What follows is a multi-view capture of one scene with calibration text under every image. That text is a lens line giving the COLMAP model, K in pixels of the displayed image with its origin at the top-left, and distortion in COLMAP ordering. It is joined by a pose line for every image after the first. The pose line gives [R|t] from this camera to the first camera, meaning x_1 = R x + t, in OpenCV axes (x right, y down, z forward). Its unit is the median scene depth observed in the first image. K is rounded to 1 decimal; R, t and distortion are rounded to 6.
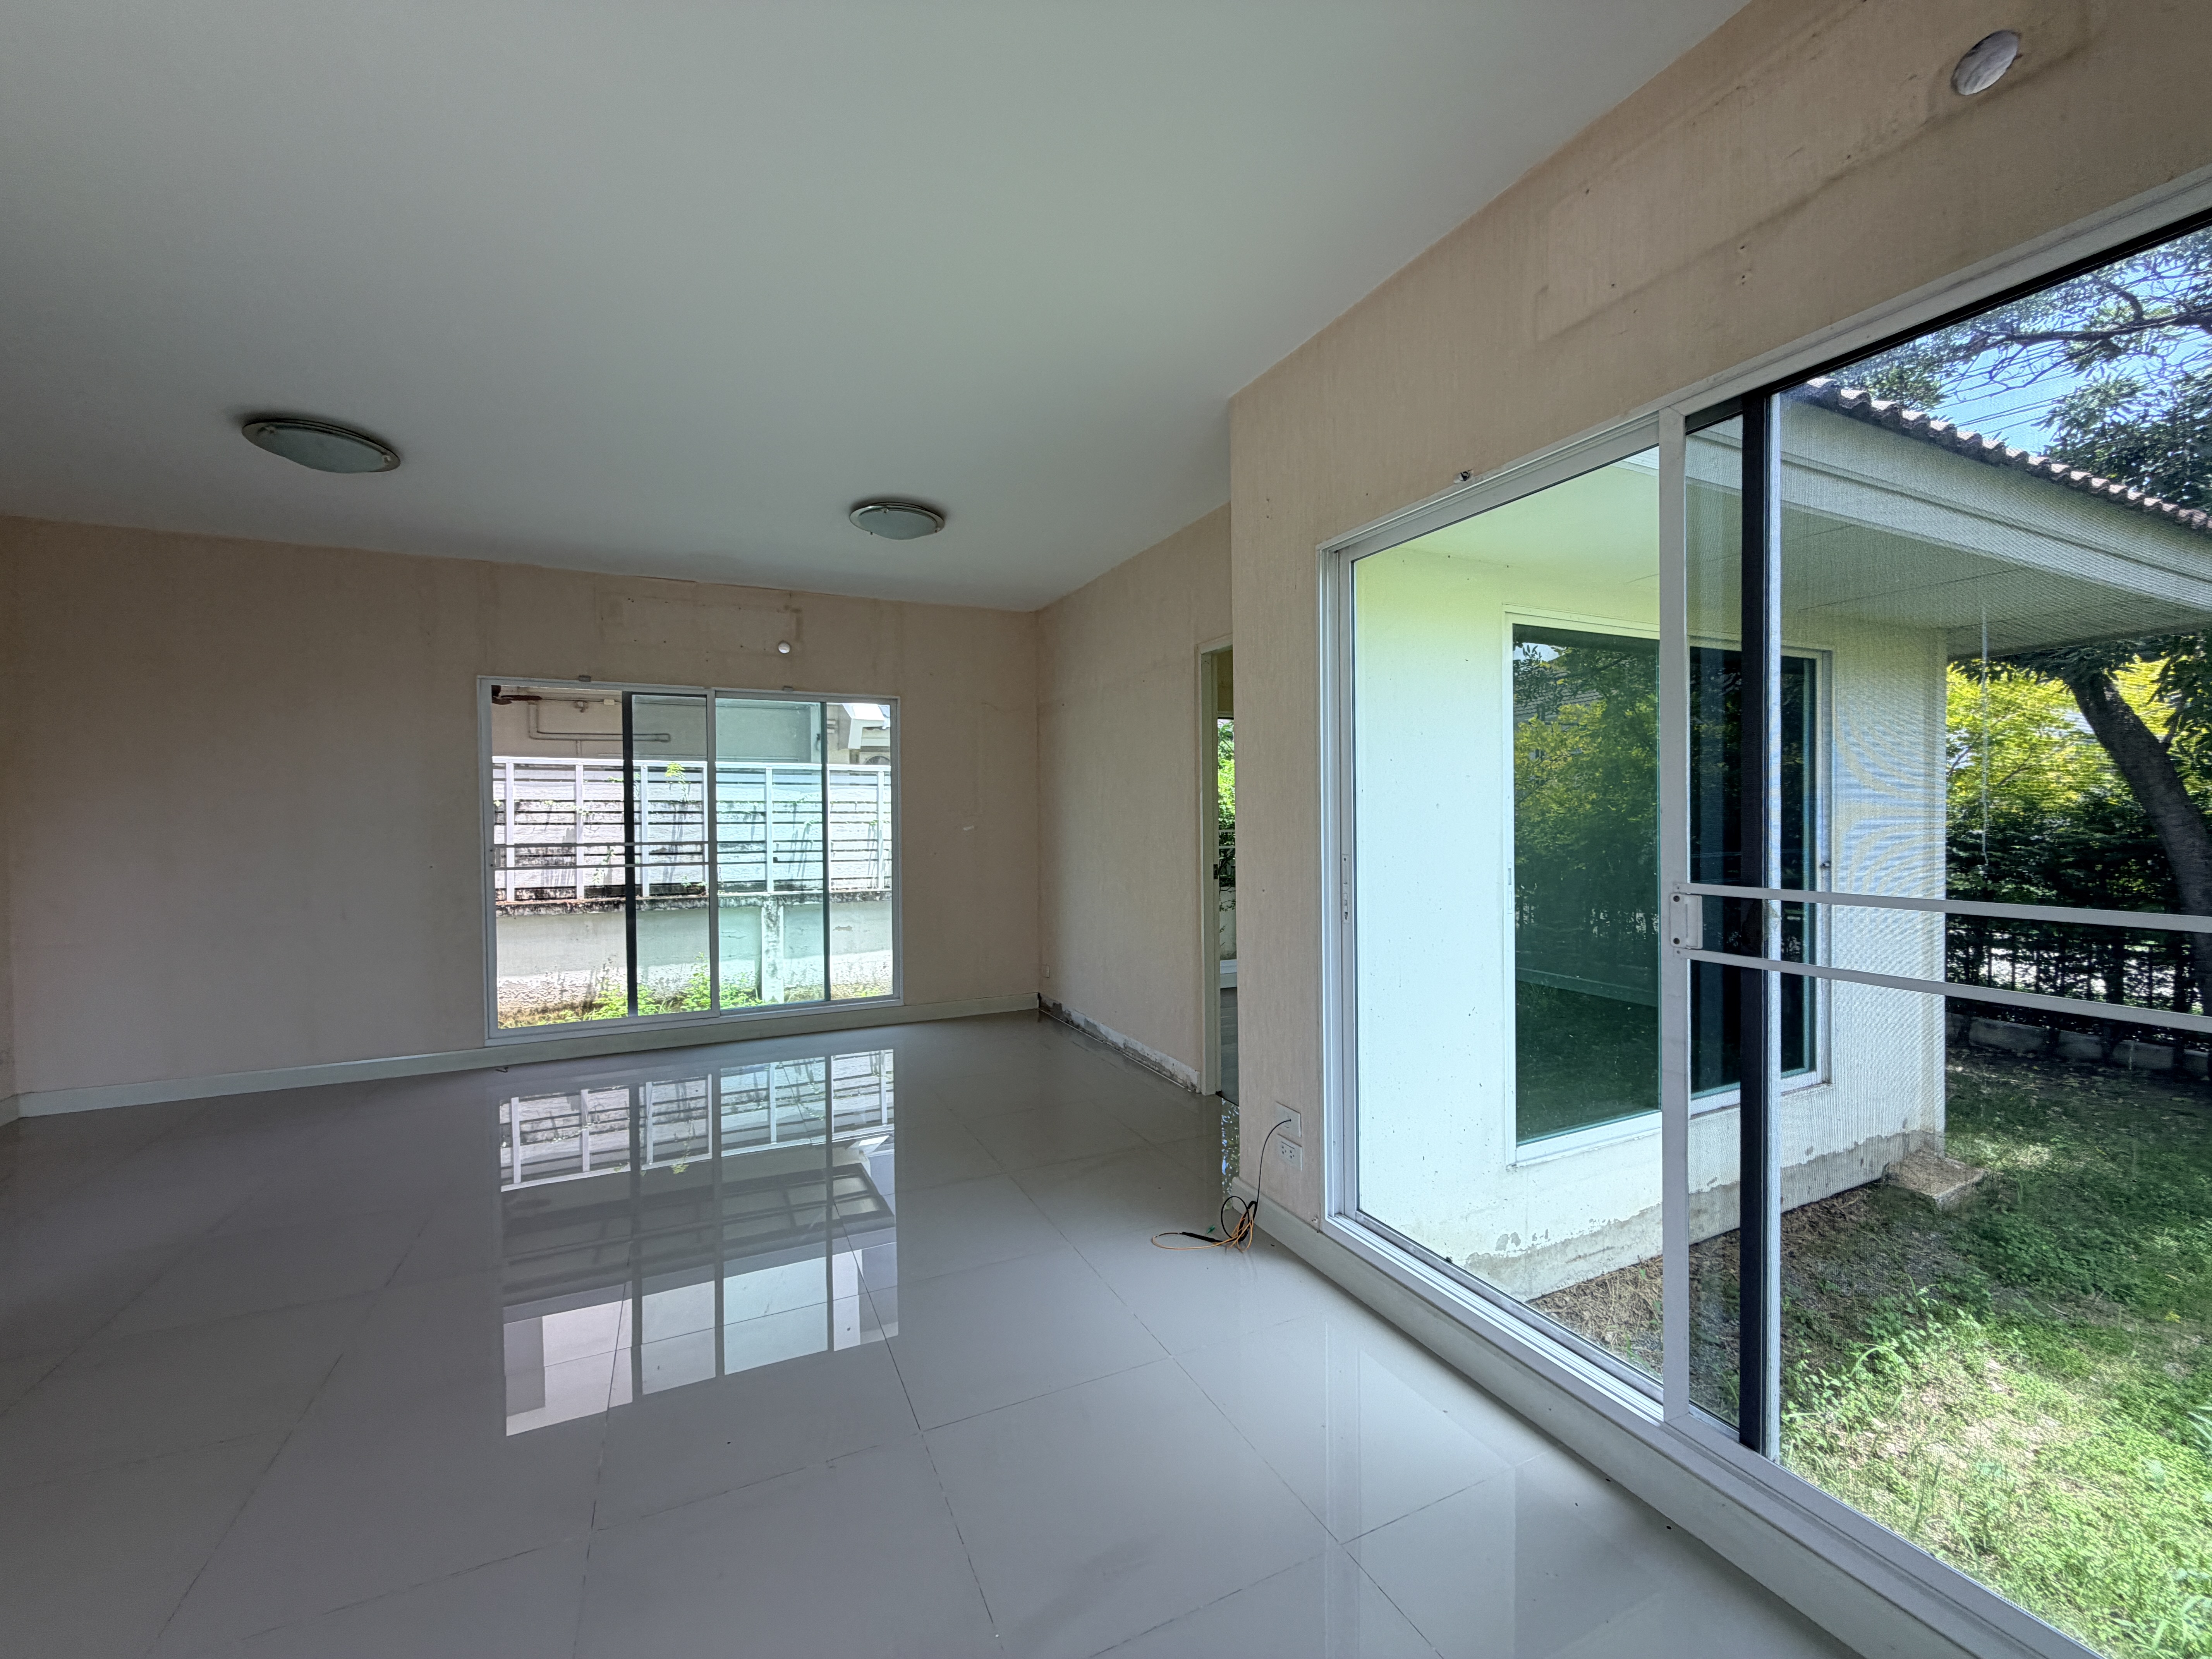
lens RADIAL K [[883.2, 0, 1096.0], [0, 883.2, 827.1], [0, 0, 1]] dist [0.001614, -0.000057]
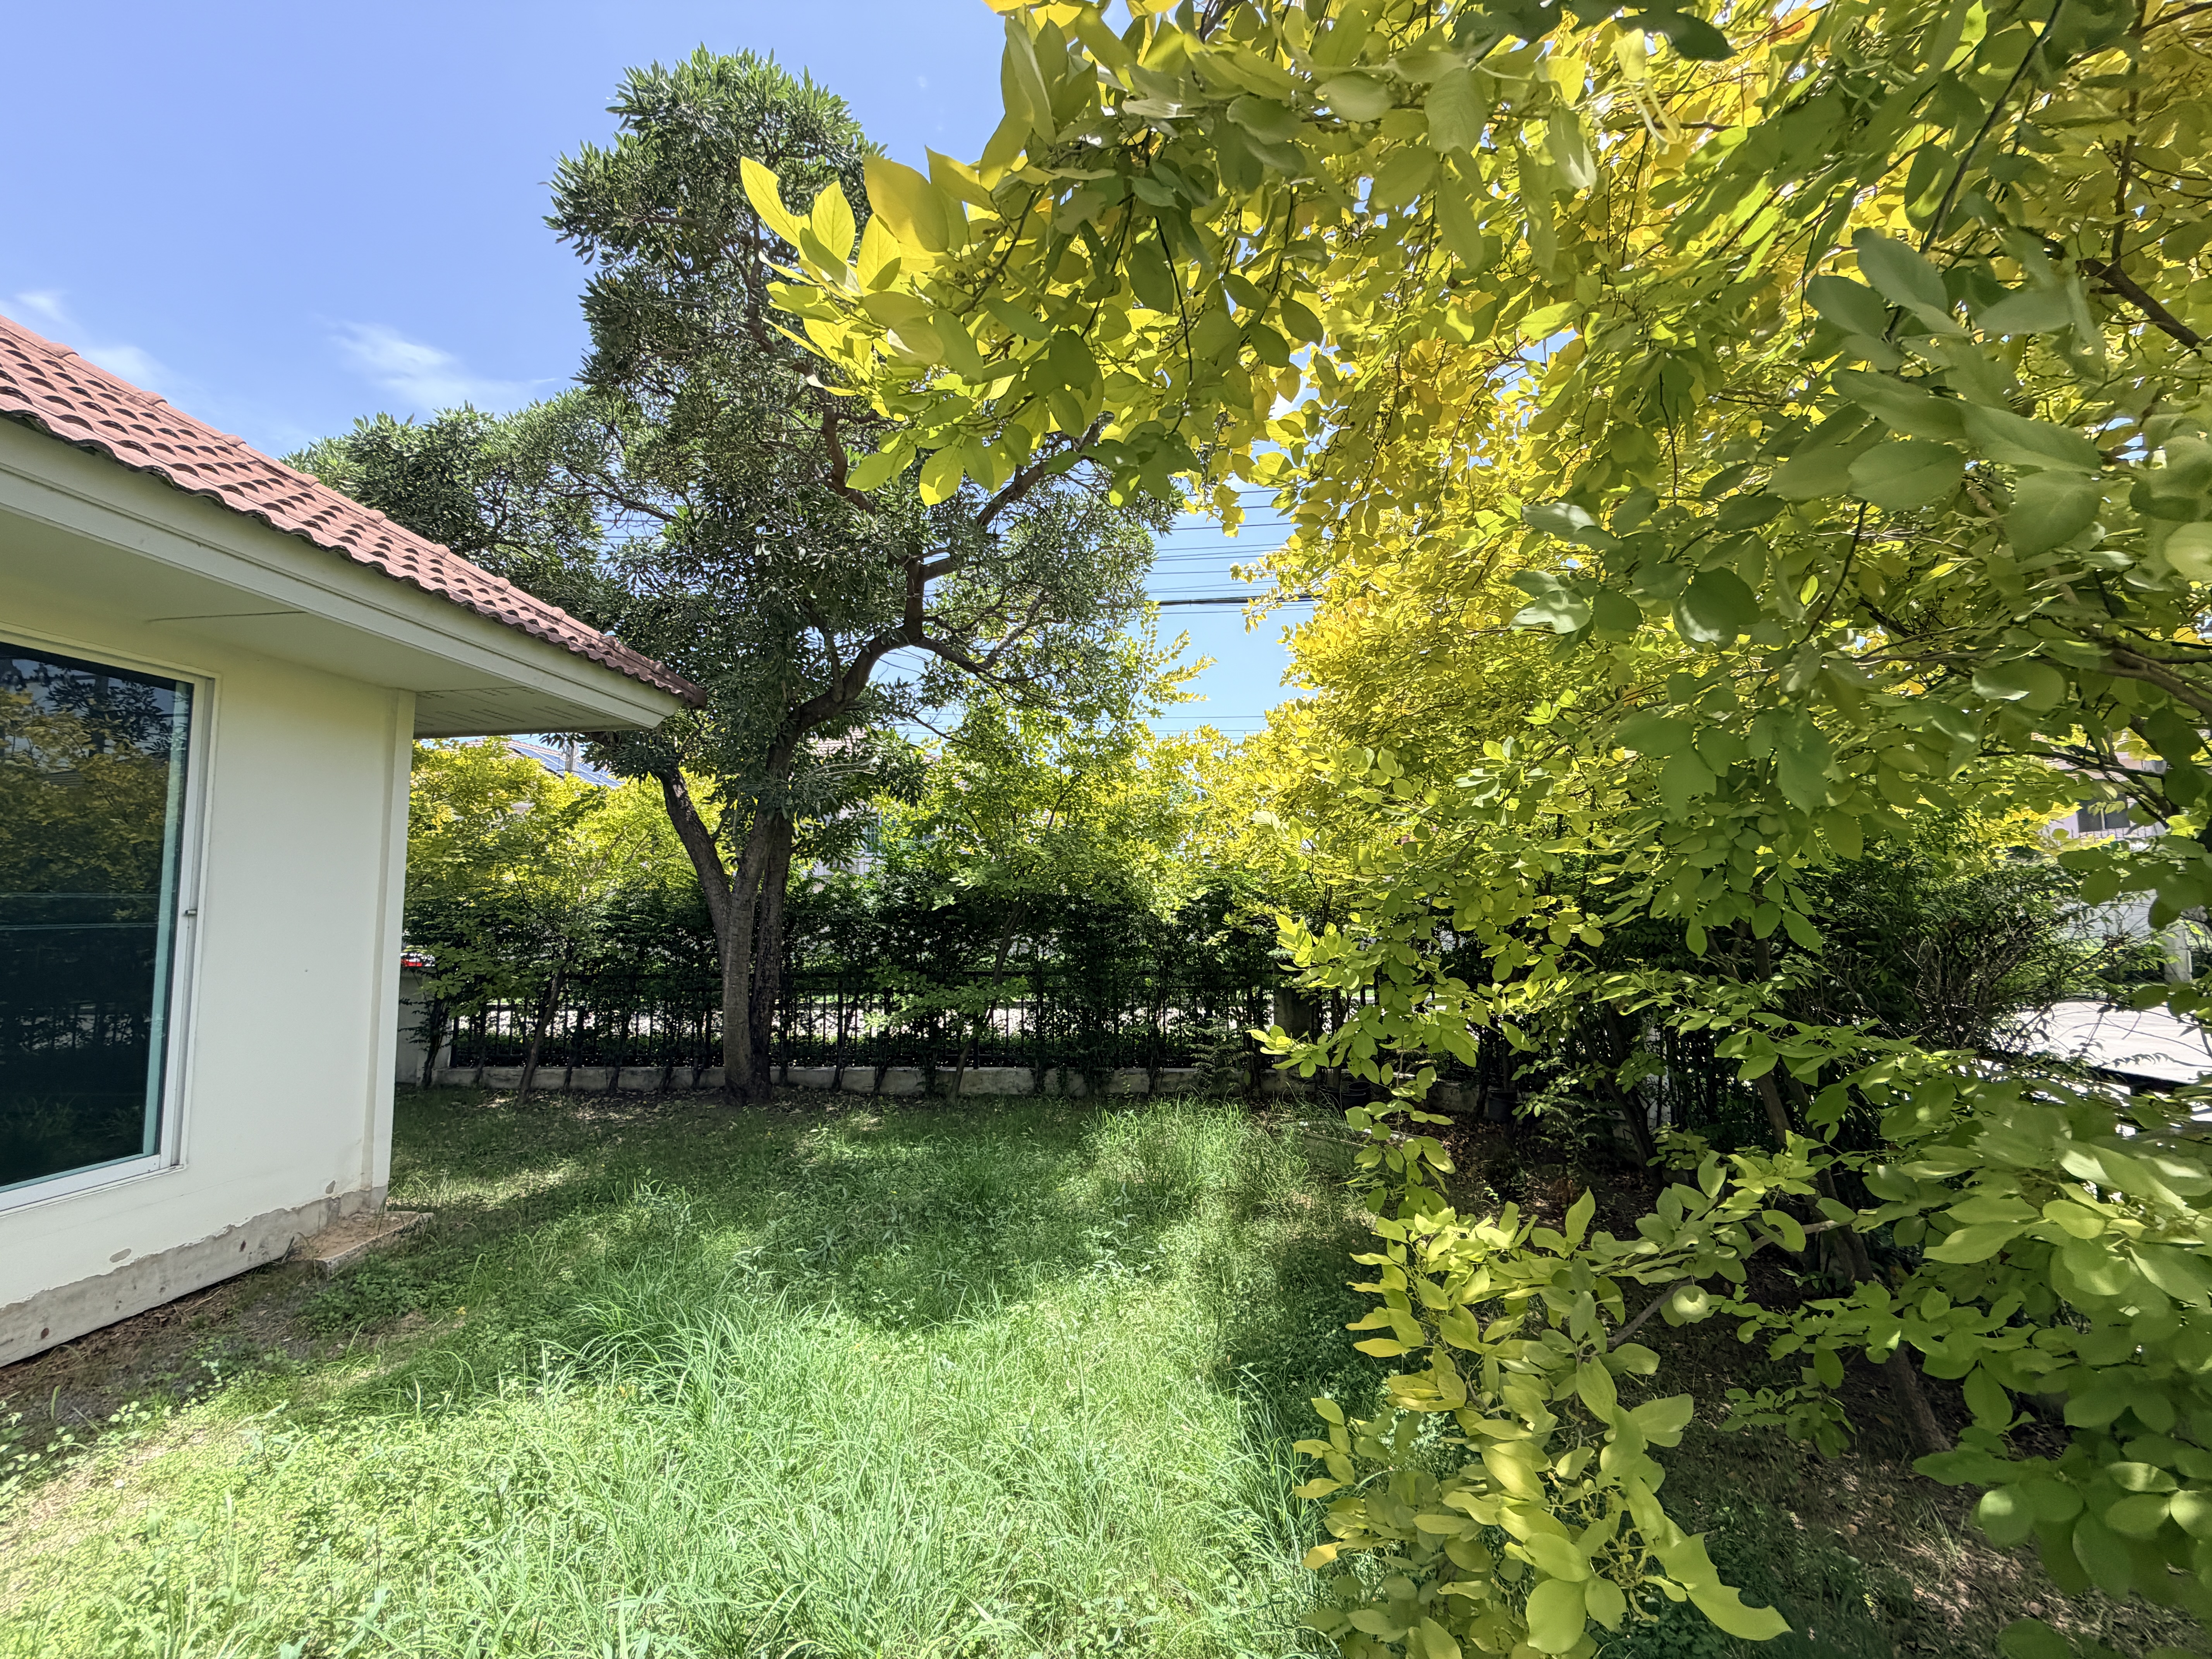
lens RADIAL K [[881.7, 0, 1100.2], [0, 881.7, 828.3], [0, 0, 1]] dist [0.000094, -0.000049]
pose [[0.492436, 0.080090, 0.866656, 0.336668], [0.025737, 0.993982, -0.106481, 0.051611], [-0.869968, 0.074741, 0.487411, -0.157238]]
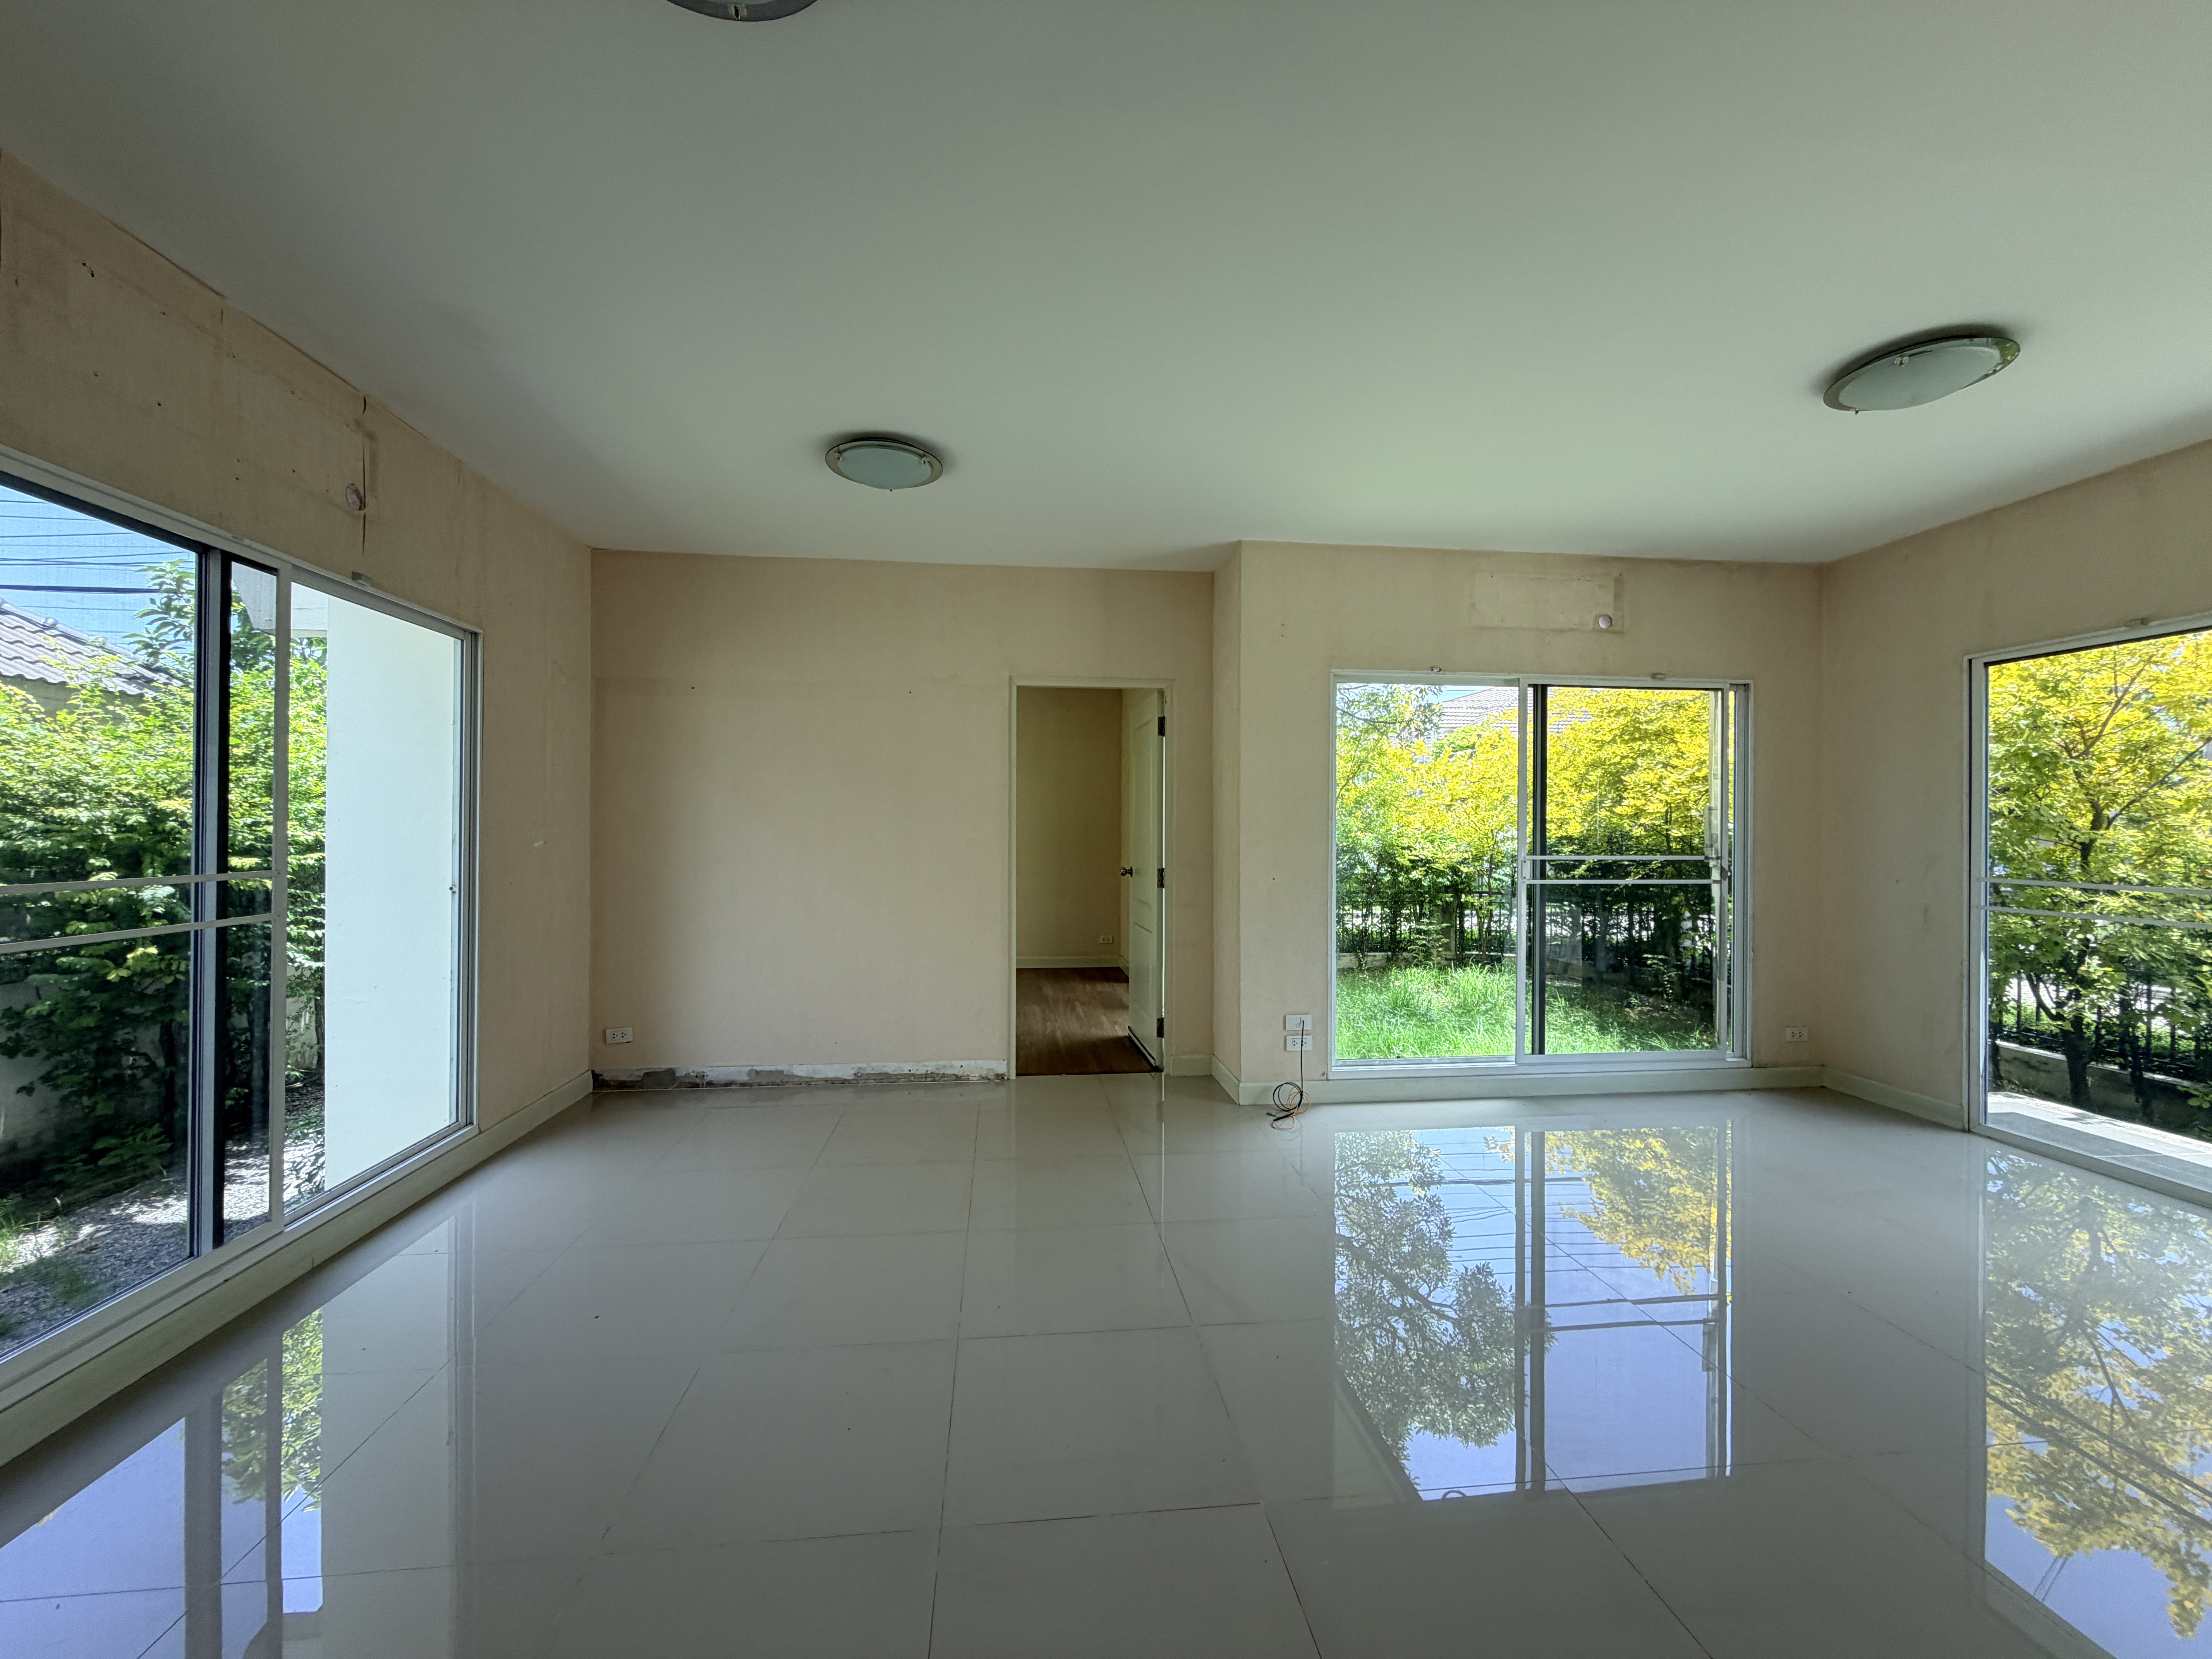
lens RADIAL K [[883.2, 0, 1096.0], [0, 883.2, 827.1], [0, 0, 1]] dist [0.001614, -0.000057]
pose [[0.319153, 0.010448, 0.947646, -1.725047], [0.008285, 0.999870, -0.013814, 0.002897], [-0.947667, 0.012260, 0.319025, 1.031204]]
